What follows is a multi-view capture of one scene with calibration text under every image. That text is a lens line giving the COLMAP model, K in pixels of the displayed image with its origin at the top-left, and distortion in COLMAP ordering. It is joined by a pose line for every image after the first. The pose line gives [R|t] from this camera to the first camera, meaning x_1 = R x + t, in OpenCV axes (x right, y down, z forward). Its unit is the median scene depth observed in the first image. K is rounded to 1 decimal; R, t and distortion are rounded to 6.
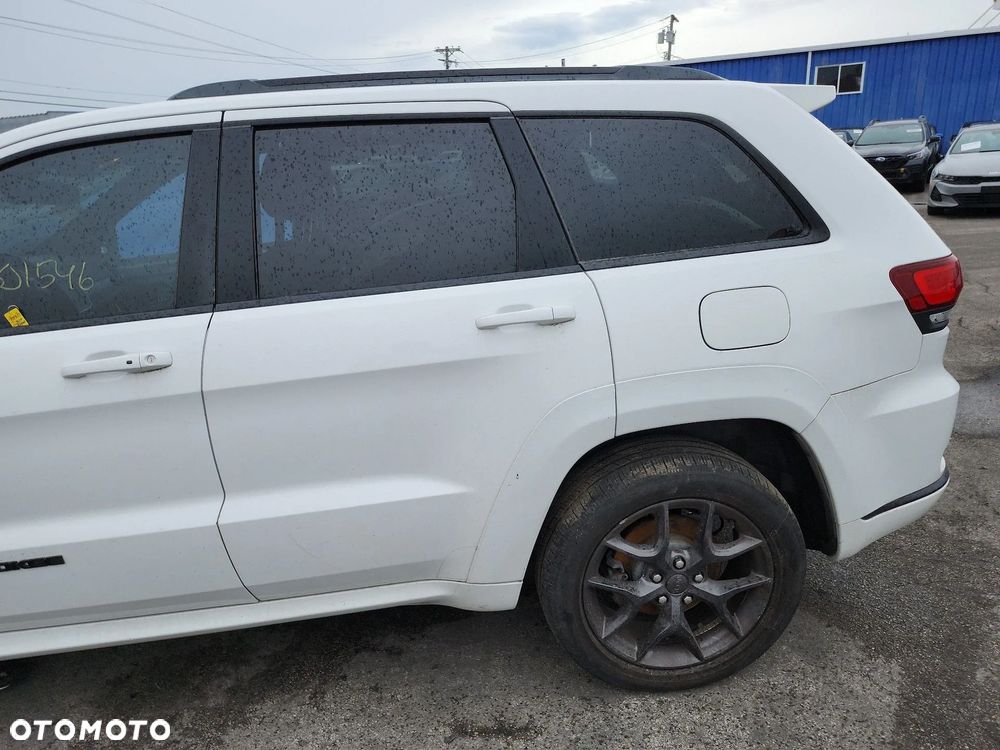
lens RADIAL K [[742.1, 0, 504.7], [0, 742.1, 383.8], [0, 0, 1]] dist [0.068814, -0.072892]
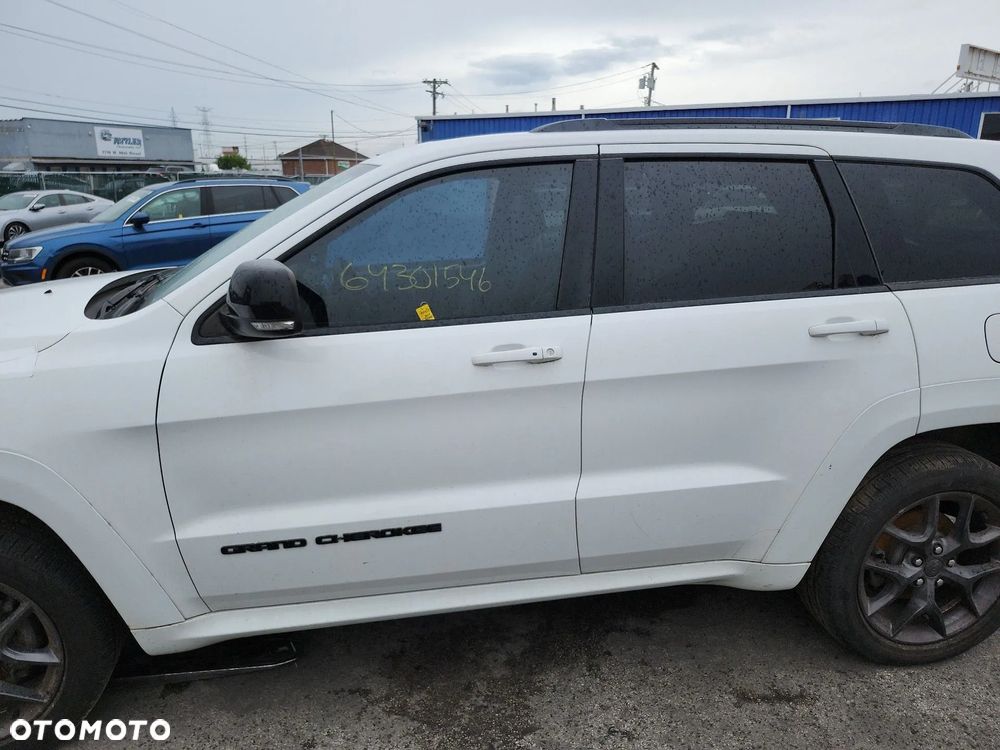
lens RADIAL K [[752.0, 0, 500.0], [0, 752.0, 375.0], [0, 0, 1]] dist [0.080819, -0.109721]
pose [[0.996999, 0.034475, 0.069321, -0.544594], [-0.030715, 0.998037, -0.054586, 0.059833], [-0.071067, 0.052293, 0.996100, -0.136228]]
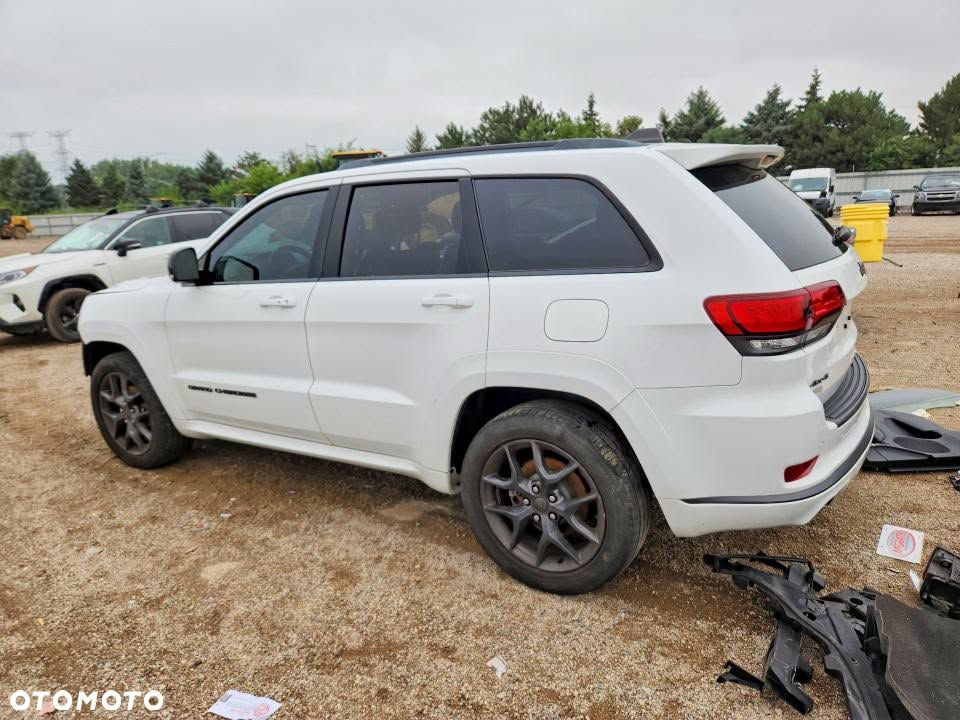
lens RADIAL K [[687.2, 0, 425.7], [0, 687.2, 333.8], [0, 0, 1]] dist [0.004084, 0.003066]
pose [[0.758456, 0.137625, -0.637027, 0.866452], [-0.167211, 0.985823, 0.013895, -0.032068], [0.629908, 0.095980, 0.770716, -0.152977]]
